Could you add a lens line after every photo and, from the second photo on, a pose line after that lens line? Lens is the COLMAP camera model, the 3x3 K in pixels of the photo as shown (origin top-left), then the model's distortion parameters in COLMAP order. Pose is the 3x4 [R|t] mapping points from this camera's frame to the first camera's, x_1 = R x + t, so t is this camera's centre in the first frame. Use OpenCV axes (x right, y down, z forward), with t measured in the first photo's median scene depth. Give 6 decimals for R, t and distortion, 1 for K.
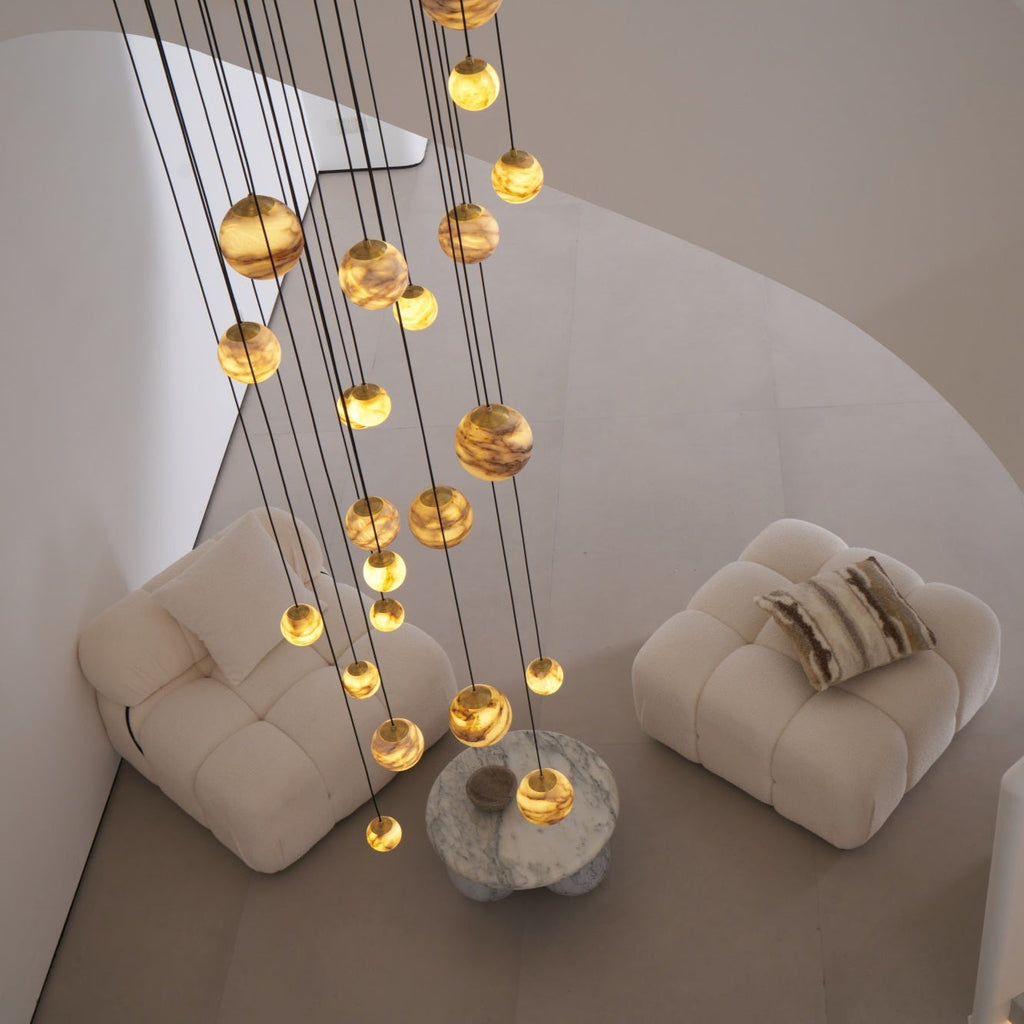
lens RADIAL K [[1546.8, 0, 553.2], [0, 1546.8, 516.6], [0, 0, 1]] dist [0.014172, -0.007397]
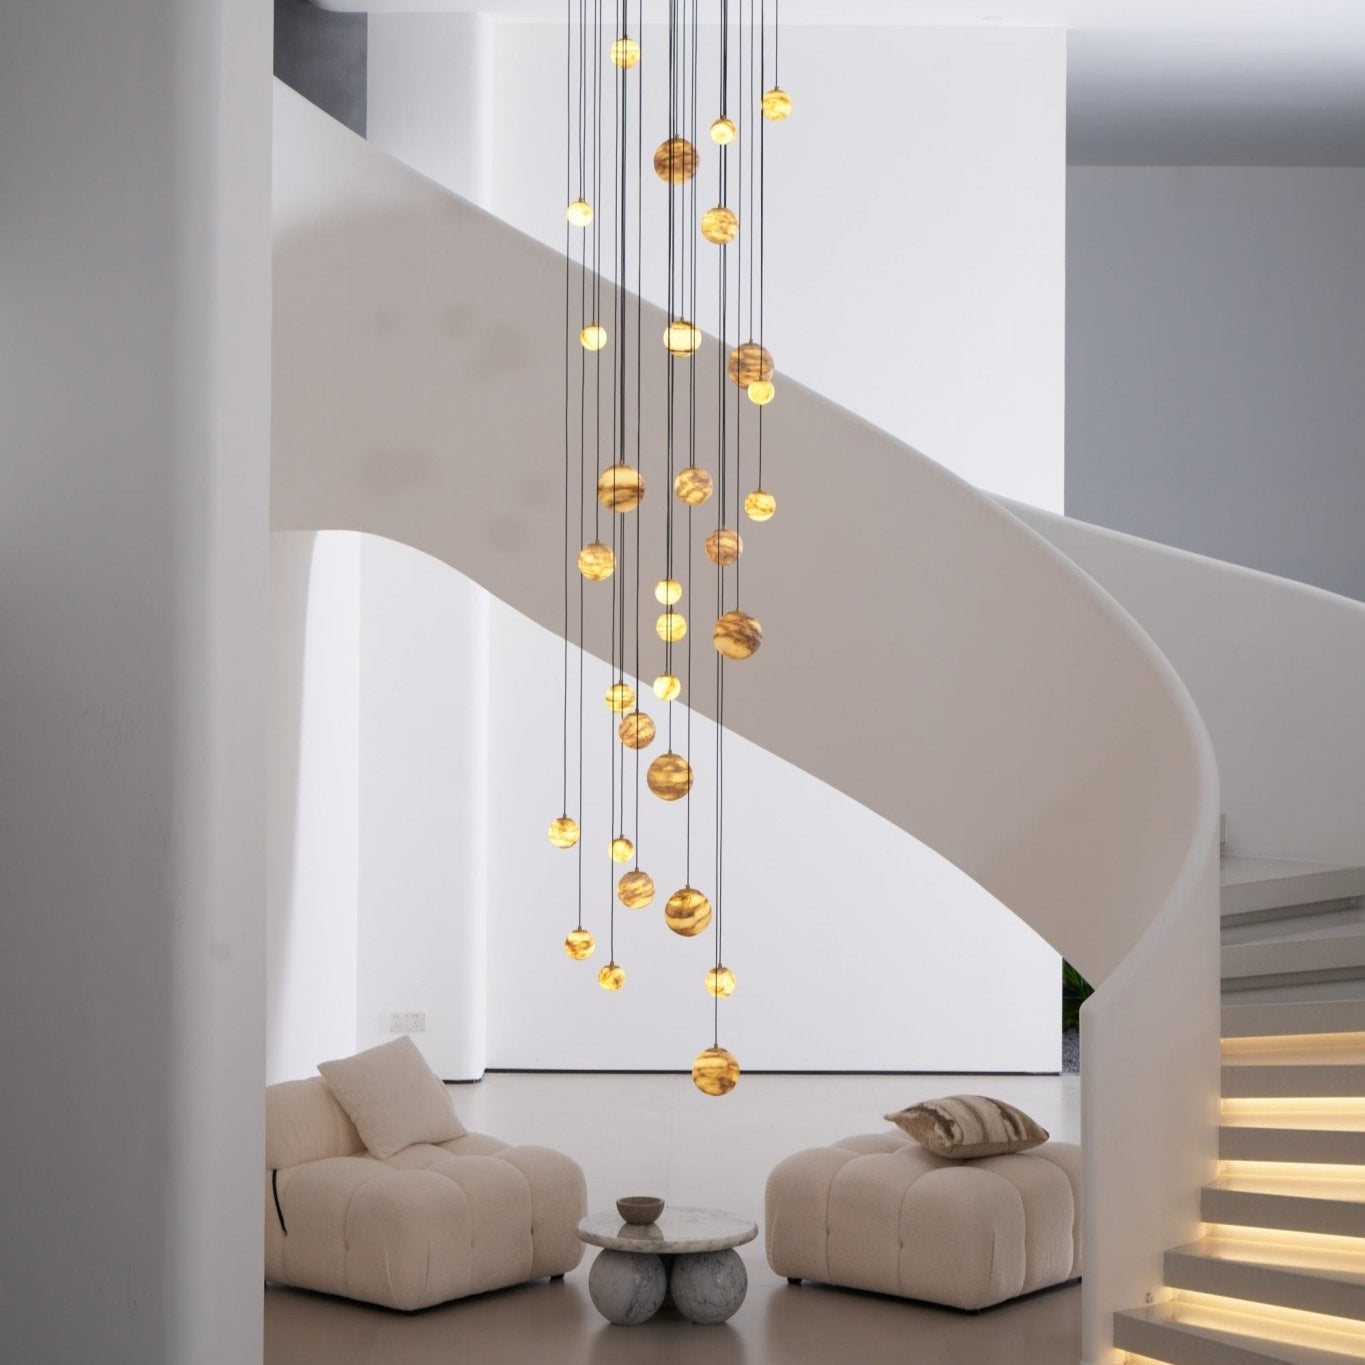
lens RADIAL K [[3335.1, 0, 683.0], [0, 3335.1, 444.9], [0, 0, 1]] dist [0.002410, -0.063870]
pose [[0.993023, 0.108000, 0.047334, -0.182727], [-0.046585, 0.728080, -0.683907, 1.420125], [-0.108325, 0.676931, 0.728032, -1.071695]]
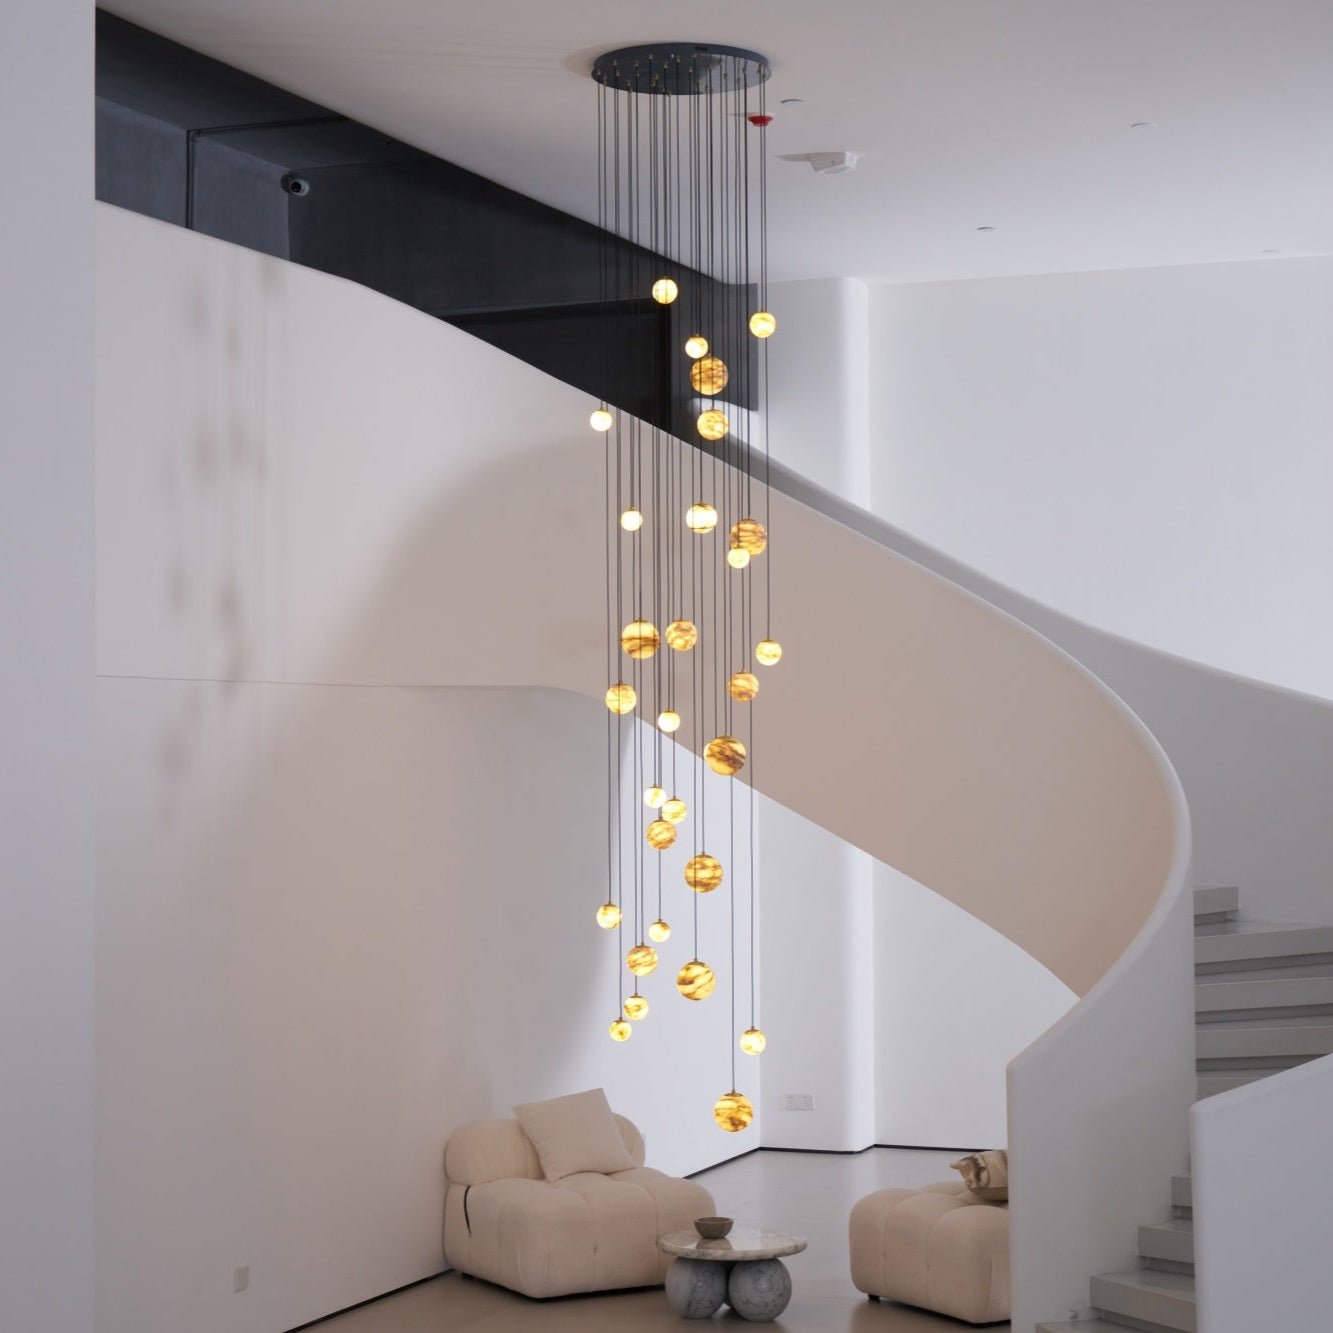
lens RADIAL K [[2813.5, 0, 711.4], [0, 2813.5, 666.9], [0, 0, 1]] dist [-0.005480, -0.121311]
pose [[0.952434, 0.086447, -0.292228, 0.641484], [-0.260872, 0.726970, -0.635185, 1.405969], [0.157531, 0.681206, 0.714942, -1.072703]]
